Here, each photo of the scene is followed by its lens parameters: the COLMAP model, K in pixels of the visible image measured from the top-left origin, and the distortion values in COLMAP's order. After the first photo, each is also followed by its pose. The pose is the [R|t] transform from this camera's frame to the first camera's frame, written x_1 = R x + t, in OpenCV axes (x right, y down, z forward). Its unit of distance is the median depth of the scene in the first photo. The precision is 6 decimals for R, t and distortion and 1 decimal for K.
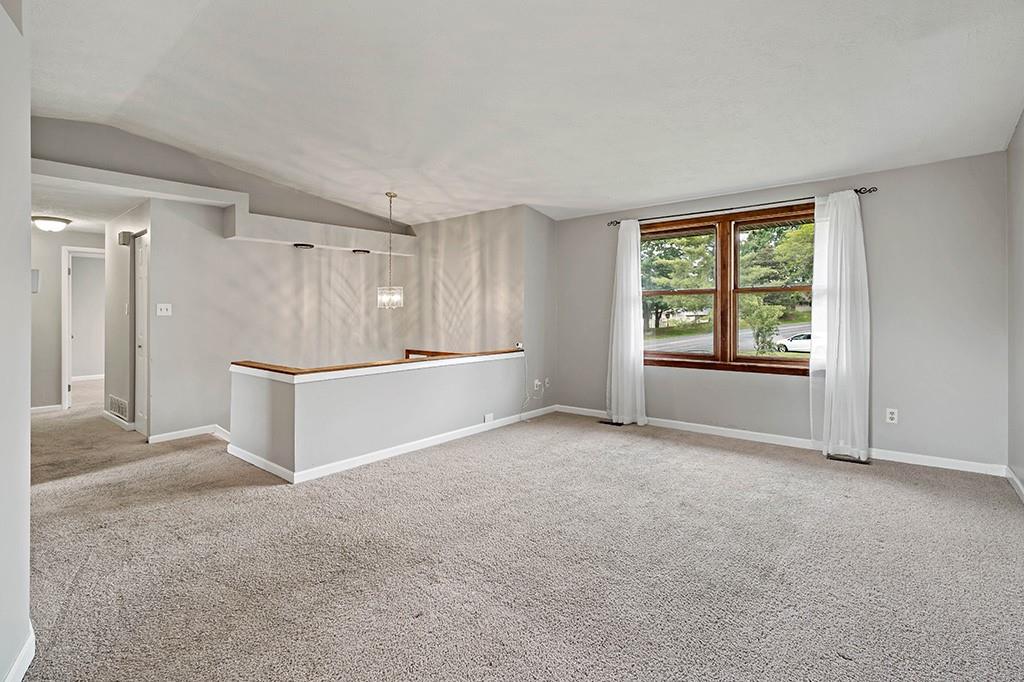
lens RADIAL K [[461.7, 0, 496.8], [0, 461.7, 305.5], [0, 0, 1]] dist [-0.013084, 0.004174]
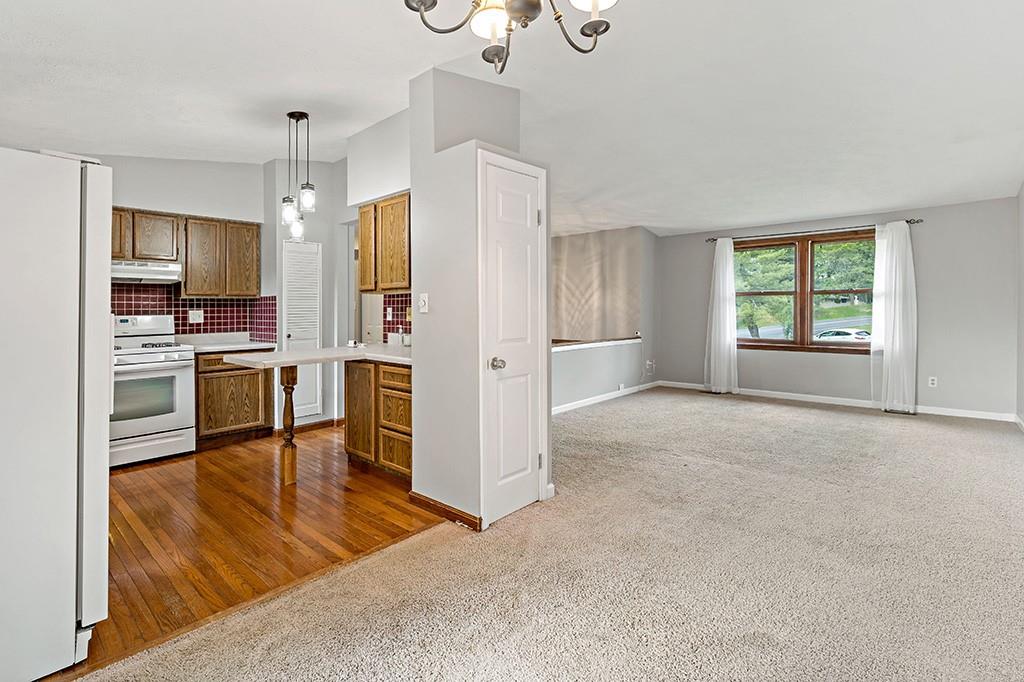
lens RADIAL K [[461.7, 0, 496.8], [0, 461.7, 306.3], [0, 0, 1]] dist [-0.013084, 0.004174]
pose [[0.999271, 0.000197, -0.038177, -0.321248], [0.000158, 0.999957, 0.009283, -0.004005], [0.038177, -0.009282, 0.999228, -0.345352]]
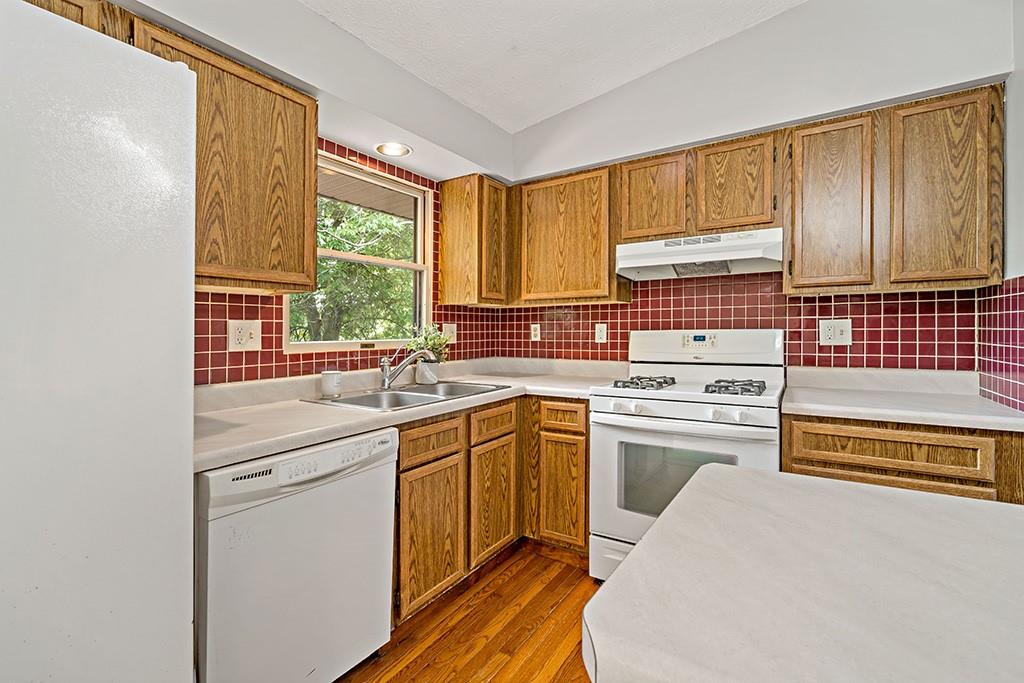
lens RADIAL K [[461.7, 0, 500.6], [0, 461.7, 328.9], [0, 0, 1]] dist [-0.013084, 0.004174]
pose [[0.106488, 0.005927, -0.994296, -0.531529], [0.022842, 0.999704, 0.008405, 0.009279], [0.994052, -0.023606, 0.106321, 0.145207]]
